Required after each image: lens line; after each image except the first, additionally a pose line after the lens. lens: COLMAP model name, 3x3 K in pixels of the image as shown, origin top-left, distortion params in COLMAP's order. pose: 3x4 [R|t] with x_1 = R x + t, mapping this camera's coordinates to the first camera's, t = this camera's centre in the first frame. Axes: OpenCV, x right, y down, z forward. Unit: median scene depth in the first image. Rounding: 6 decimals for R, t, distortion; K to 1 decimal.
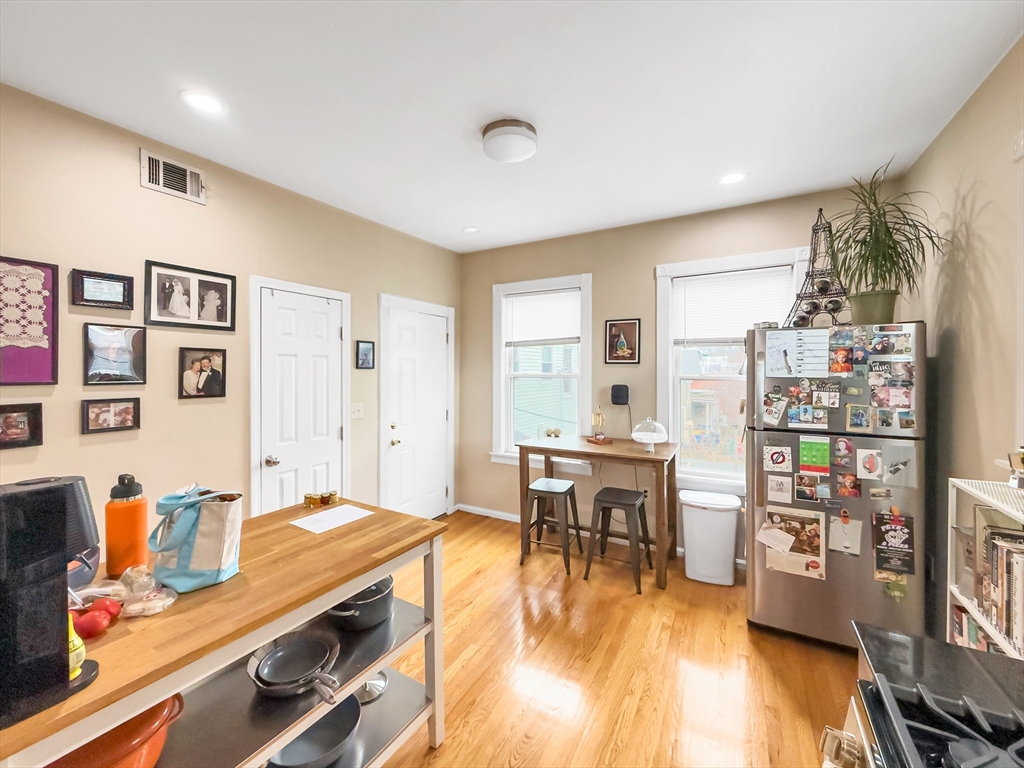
lens RADIAL K [[418.5, 0, 516.8], [0, 418.5, 369.9], [0, 0, 1]] dist [-0.003764, 0.001153]
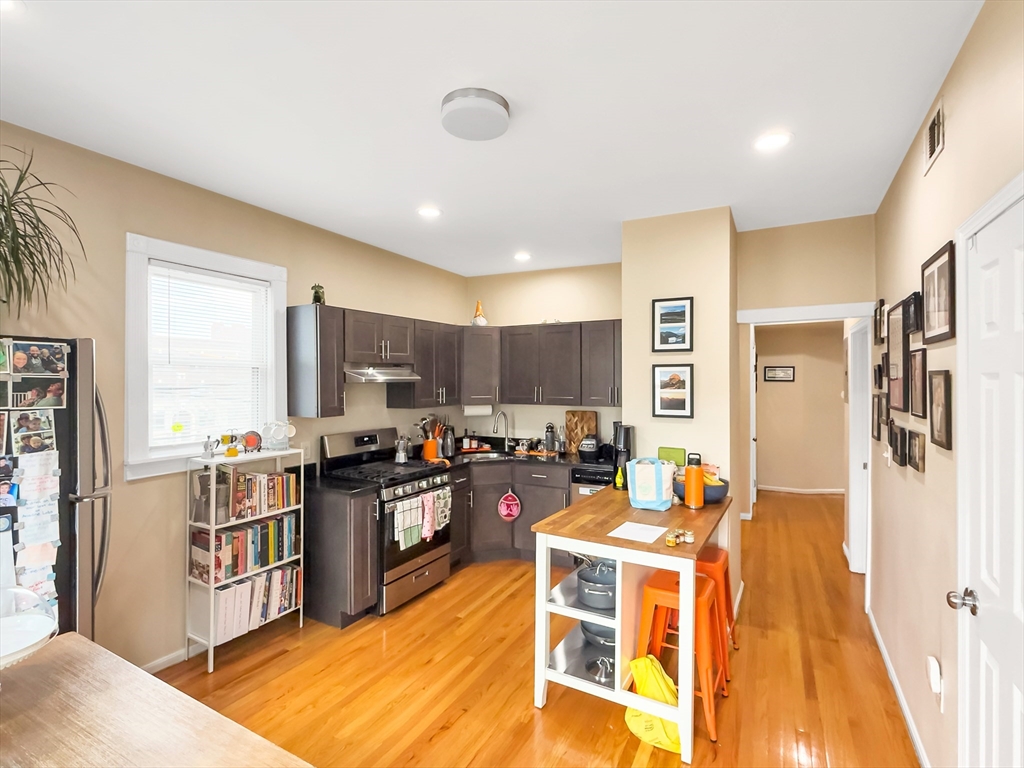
lens RADIAL K [[493.4, 0, 506.0], [0, 493.4, 381.7], [0, 0, 1]] dist [-0.001424, 0.000231]
pose [[-0.999999, -0.000112, 0.001449, -0.071114], [-0.000106, 0.999991, 0.004293, -0.039772], [-0.001450, 0.004293, -0.999990, 1.840584]]
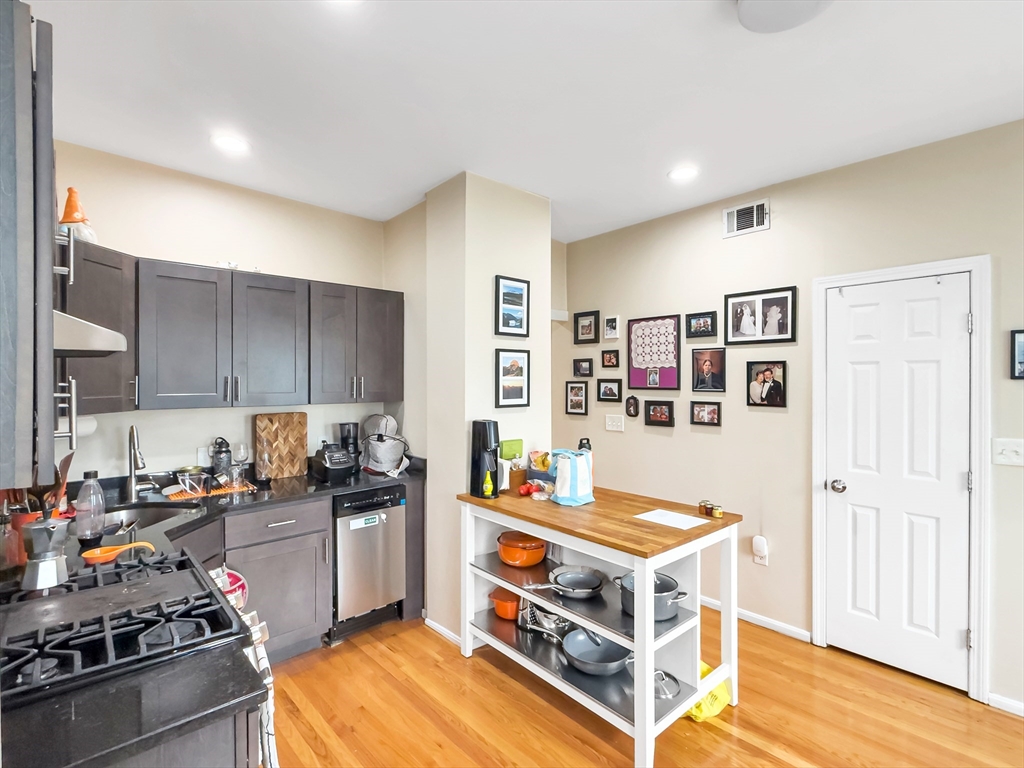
lens RADIAL K [[493.4, 0, 505.1], [0, 493.4, 382.3], [0, 0, 1]] dist [-0.001424, 0.000231]
pose [[-0.328277, 0.004091, -0.944573, 0.716506], [-0.000707, 0.999989, 0.004577, -0.002160], [0.944581, 0.002170, -0.328271, 0.807879]]
